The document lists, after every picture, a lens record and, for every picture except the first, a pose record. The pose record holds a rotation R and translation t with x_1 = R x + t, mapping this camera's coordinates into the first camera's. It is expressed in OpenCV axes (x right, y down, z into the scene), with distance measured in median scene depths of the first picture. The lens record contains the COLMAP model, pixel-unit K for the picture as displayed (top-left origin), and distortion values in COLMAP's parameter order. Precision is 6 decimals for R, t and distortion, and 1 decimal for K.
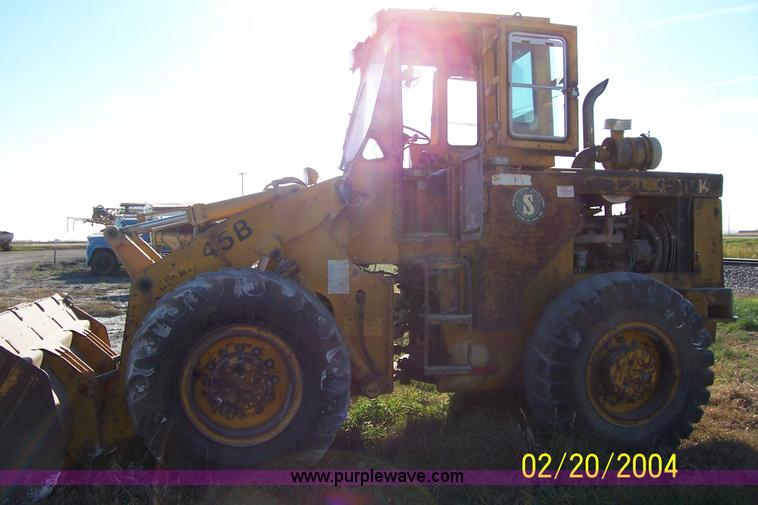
lens RADIAL K [[736.1, 0, 379.0], [0, 736.1, 252.5], [0, 0, 1]] dist [-0.123303, 0.004290]
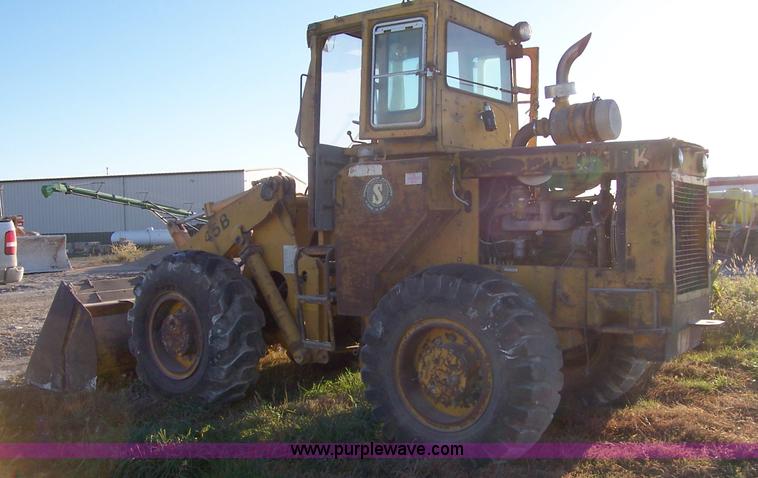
lens RADIAL K [[780.1, 0, 390.5], [0, 780.1, 250.1], [0, 0, 1]] dist [-0.146870, 0.005795]
pose [[0.669005, 0.020659, -0.742971, 1.036553], [-0.001529, 0.999650, 0.026420, -0.016258], [0.743256, -0.016539, 0.668802, 0.289407]]
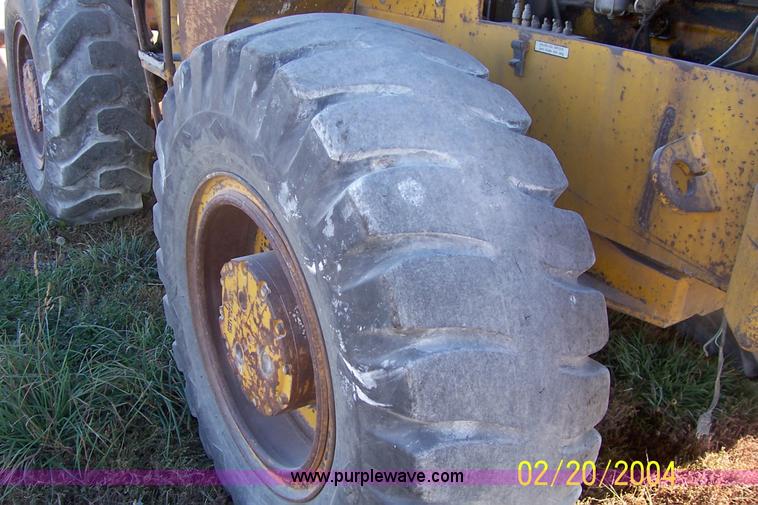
lens RADIAL K [[736.1, 0, 379.0], [0, 736.1, 252.5], [0, 0, 1]] dist [-0.123303, 0.004290]
pose [[0.374215, 0.391390, -0.840701, 0.633465], [-0.066519, 0.915564, 0.396633, -0.001940], [0.924953, -0.092503, 0.368652, 0.929037]]
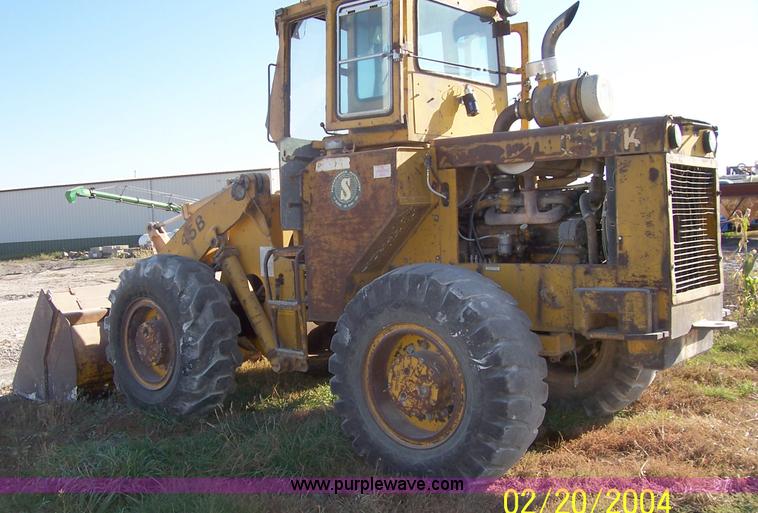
lens RADIAL K [[796.3, 0, 337.2], [0, 796.3, 257.1], [0, 0, 1]] dist [-0.142379, 0.020238]
pose [[0.580870, 0.015143, -0.813856, 1.042382], [0.026327, 0.998954, 0.037376, -0.017213], [0.813571, -0.043137, 0.579864, 0.400359]]
